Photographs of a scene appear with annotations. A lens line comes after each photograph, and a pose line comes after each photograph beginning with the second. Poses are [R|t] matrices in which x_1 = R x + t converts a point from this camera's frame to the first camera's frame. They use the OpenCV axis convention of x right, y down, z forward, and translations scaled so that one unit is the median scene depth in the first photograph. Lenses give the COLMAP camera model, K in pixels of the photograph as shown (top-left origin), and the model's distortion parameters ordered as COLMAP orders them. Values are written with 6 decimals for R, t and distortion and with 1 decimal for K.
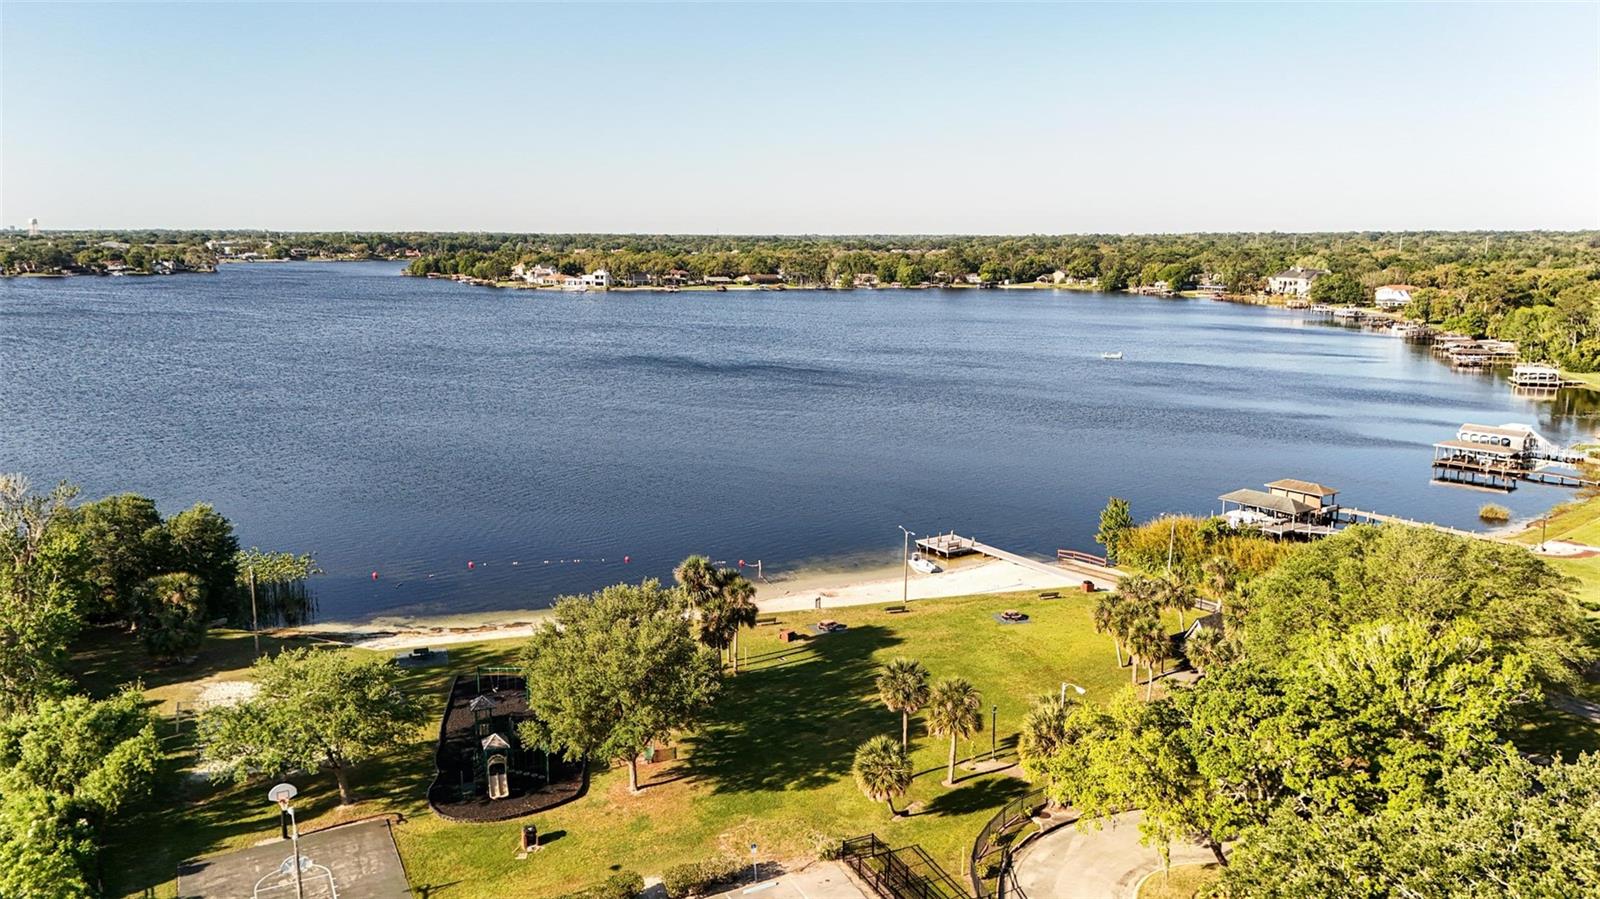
lens RADIAL K [[1173.5, 0, 801.3], [0, 1173.5, 455.5], [0, 0, 1]] dist [0.094199, -0.091890]
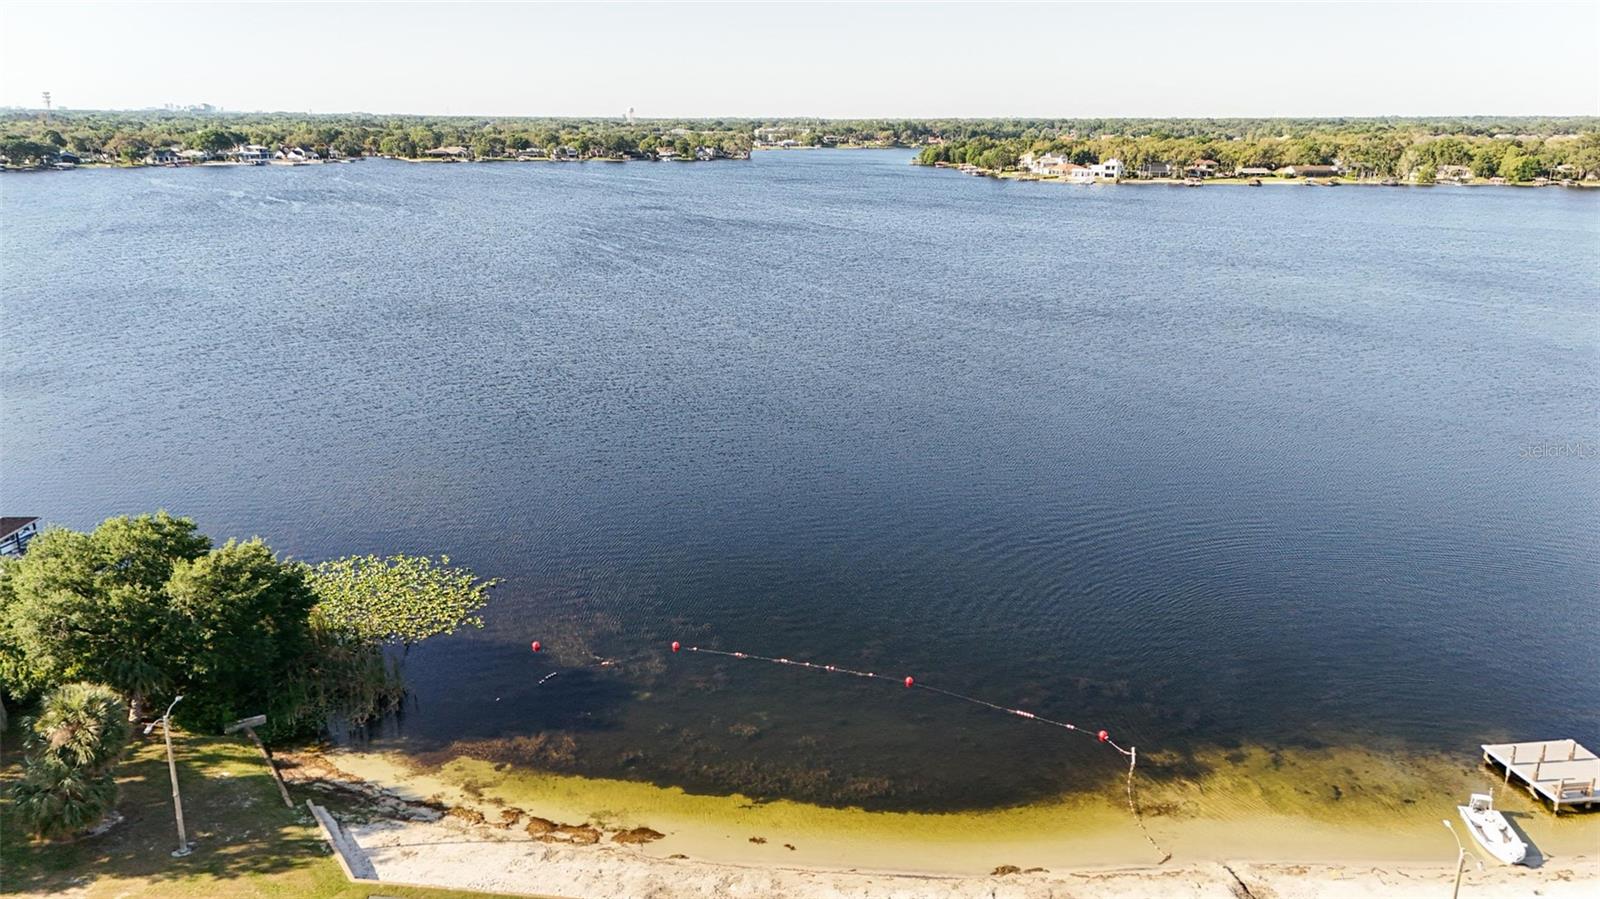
lens RADIAL K [[1173.5, 0, 801.3], [0, 1173.5, 455.5], [0, 0, 1]] dist [0.094199, -0.091890]
pose [[0.907271, 0.117423, -0.403822, 0.004054], [-0.080140, 0.990906, 0.108084, -0.012189], [0.412841, -0.065700, 0.908430, 0.065436]]
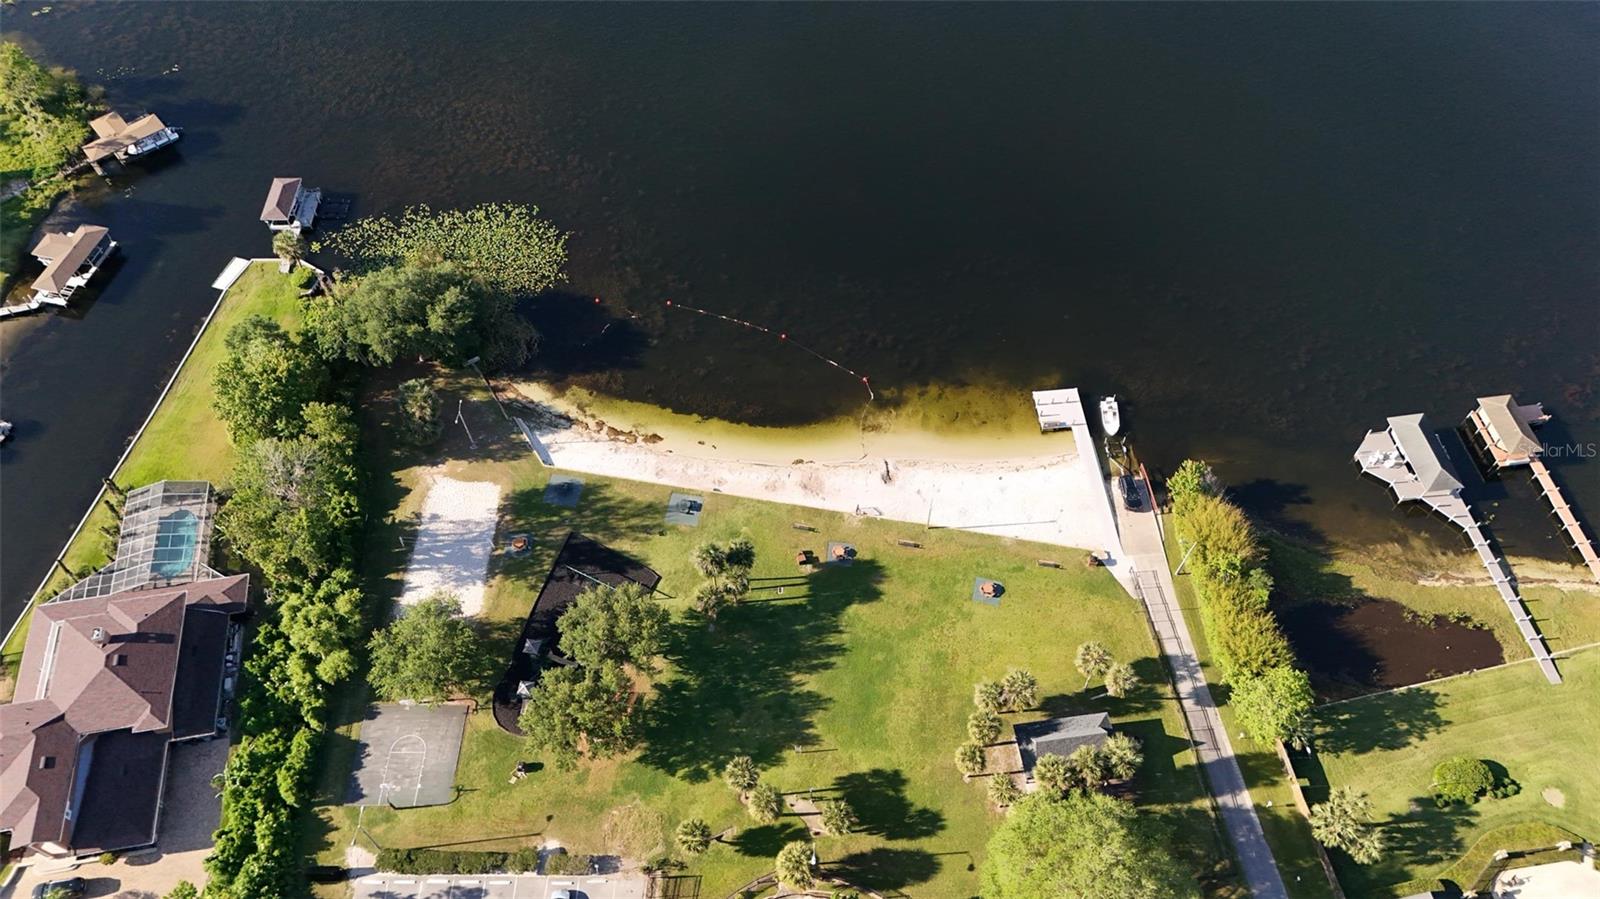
lens RADIAL K [[1173.5, 0, 801.3], [0, 1173.5, 455.5], [0, 0, 1]] dist [0.094199, -0.091890]
pose [[0.886218, 0.371006, -0.277439, 0.035307], [-0.071353, 0.701039, 0.709544, -0.098373], [0.457741, -0.609014, 0.647746, 0.023910]]
